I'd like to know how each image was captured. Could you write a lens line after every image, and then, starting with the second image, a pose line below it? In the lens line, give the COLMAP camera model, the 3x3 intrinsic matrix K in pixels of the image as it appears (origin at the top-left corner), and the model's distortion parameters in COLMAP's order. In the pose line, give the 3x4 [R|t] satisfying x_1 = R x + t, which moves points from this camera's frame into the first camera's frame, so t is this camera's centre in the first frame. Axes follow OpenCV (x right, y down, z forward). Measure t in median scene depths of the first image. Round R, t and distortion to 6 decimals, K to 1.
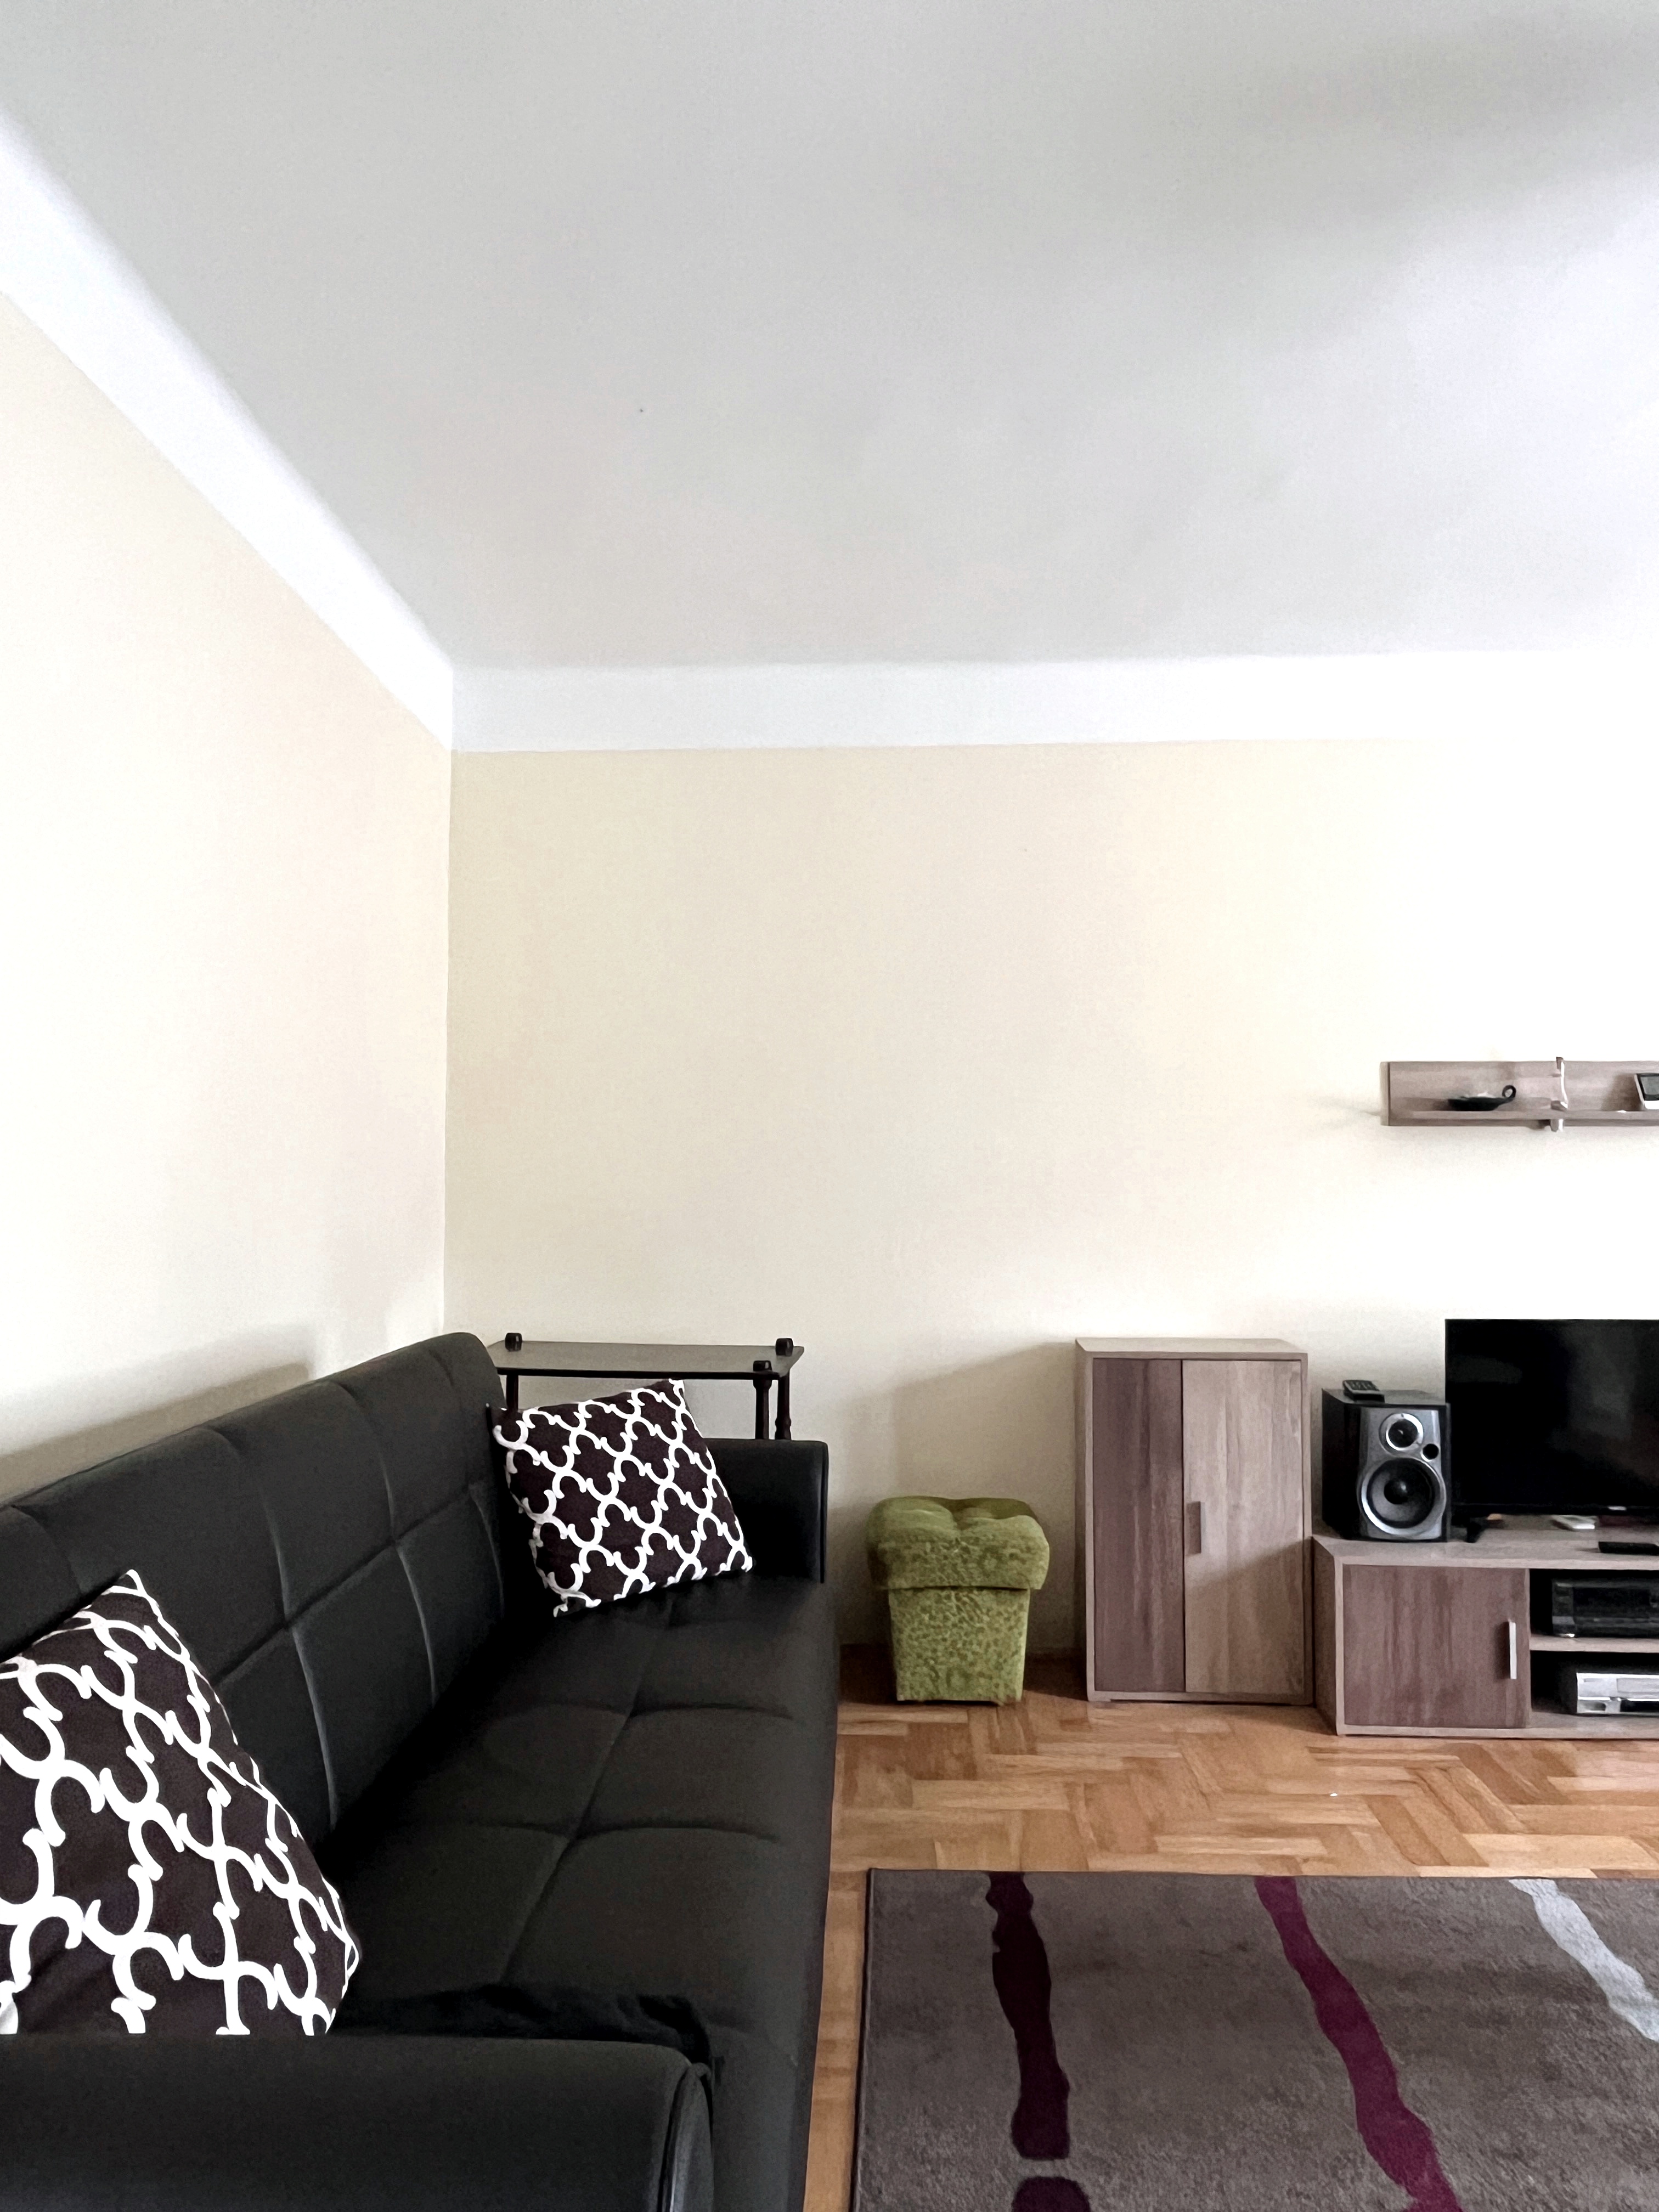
lens RADIAL K [[1506.3, 0, 846.5], [0, 1506.3, 1102.7], [0, 0, 1]] dist [-0.001283, -0.001460]
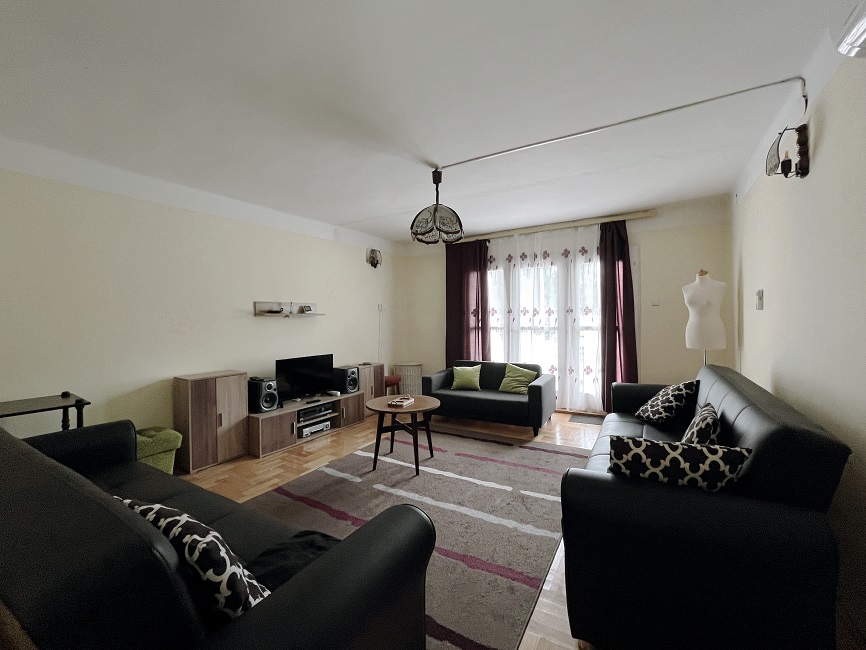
lens RADIAL K [[357.9, 0, 429.5], [0, 357.9, 325.4], [0, 0, 1]] dist [-0.000567, 0.000116]
pose [[0.505926, -0.021132, 0.862318, -0.294437], [-0.028683, 0.998735, 0.041304, -0.017611], [-0.862100, -0.045631, 0.504680, 0.073572]]
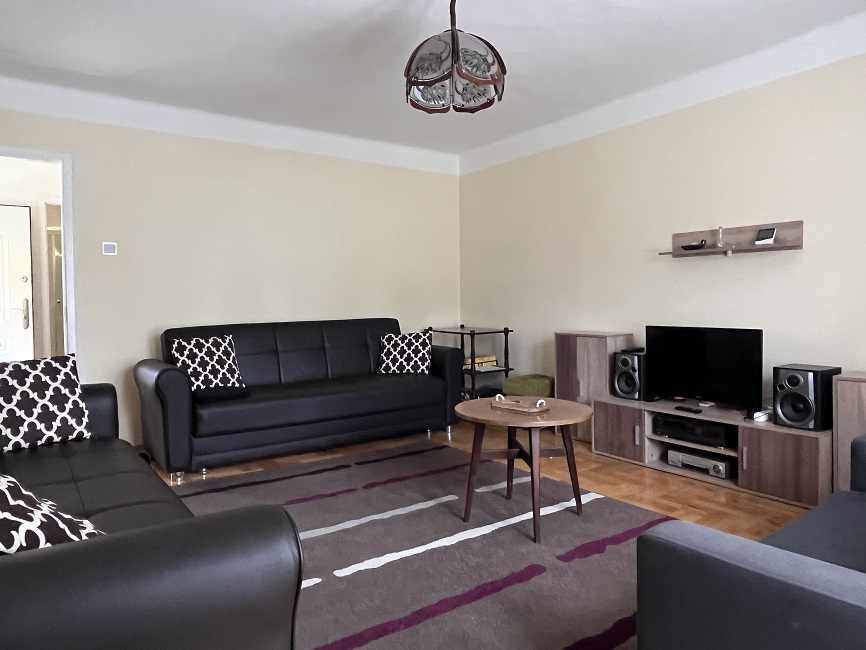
lens RADIAL K [[589.7, 0, 426.9], [0, 589.7, 320.0], [0, 0, 1]] dist [-0.001283, -0.001460]
pose [[0.591124, 0.019607, -0.806342, 1.079819], [0.062603, 0.995574, 0.070102, 0.028326], [0.804148, -0.091918, 0.587280, 0.003633]]
